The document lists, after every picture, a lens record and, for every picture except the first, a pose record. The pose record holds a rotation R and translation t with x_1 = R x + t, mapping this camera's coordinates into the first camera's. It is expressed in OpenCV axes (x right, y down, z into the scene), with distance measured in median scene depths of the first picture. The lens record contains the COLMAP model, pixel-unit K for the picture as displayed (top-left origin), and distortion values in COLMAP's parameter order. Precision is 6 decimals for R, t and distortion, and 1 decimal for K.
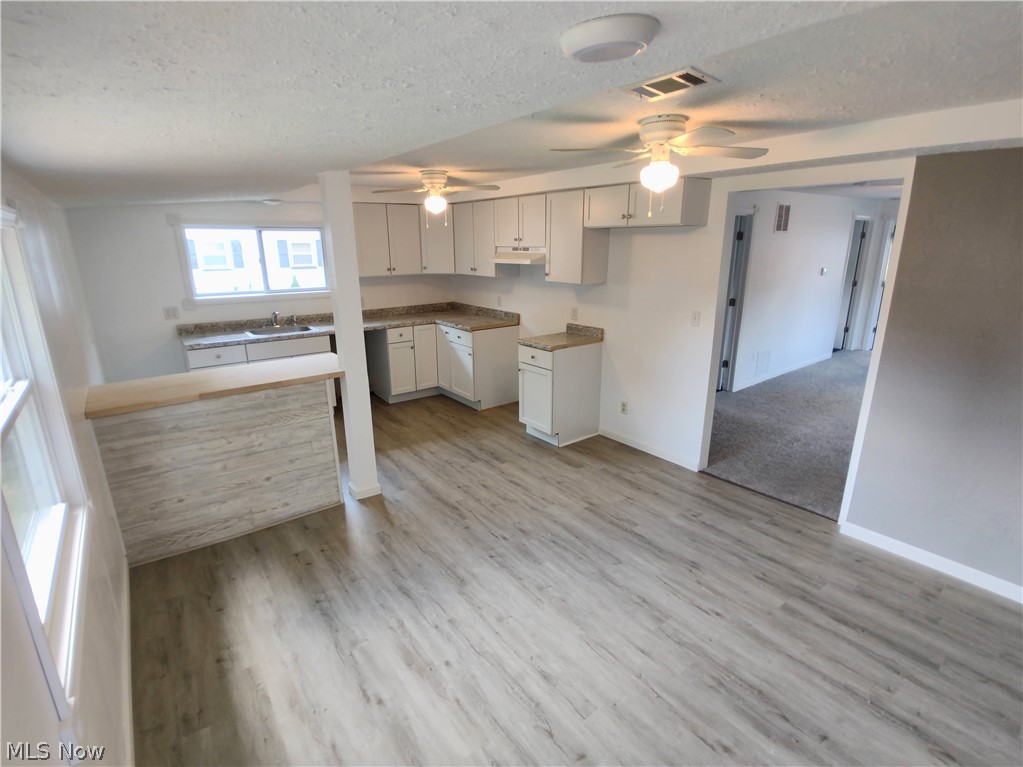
lens RADIAL K [[496.7, 0, 511.5], [0, 496.7, 383.5], [0, 0, 1]] dist [-0.000822, -0.000268]
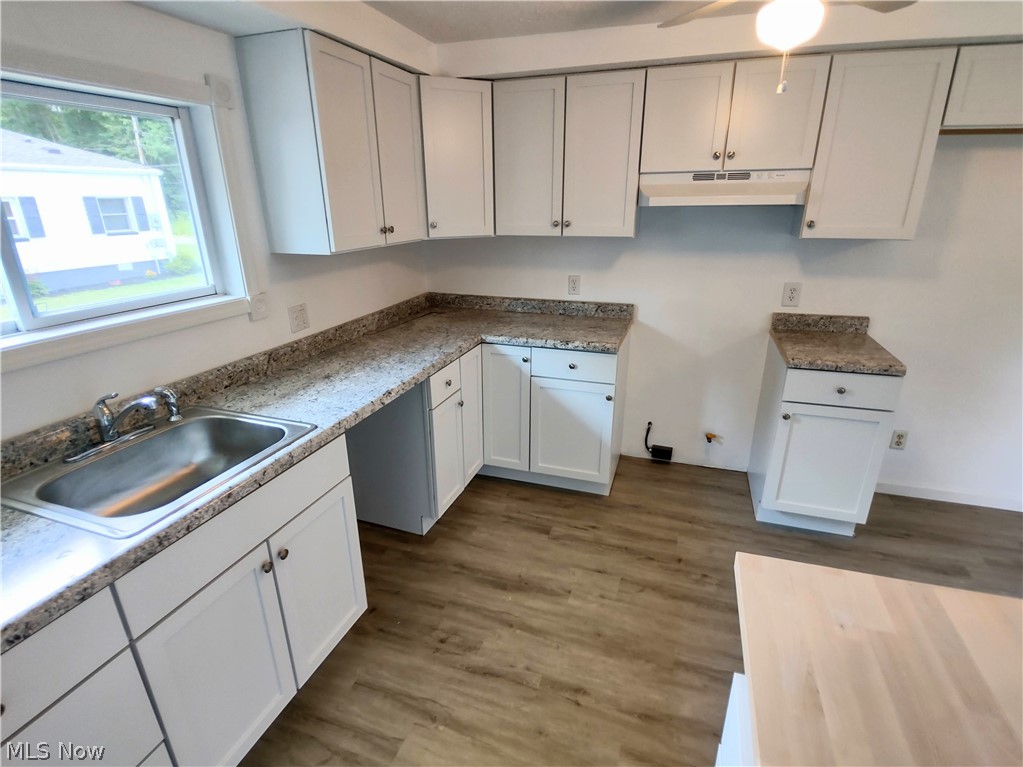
lens RADIAL K [[507.5, 0, 511.1], [0, 507.5, 393.9], [0, 0, 1]] dist [0.002690, -0.008000]
pose [[0.835417, -0.198859, 0.512381, -0.538616], [0.157049, 0.979752, 0.124186, -0.179102], [-0.526702, -0.023278, 0.849731, 0.789703]]
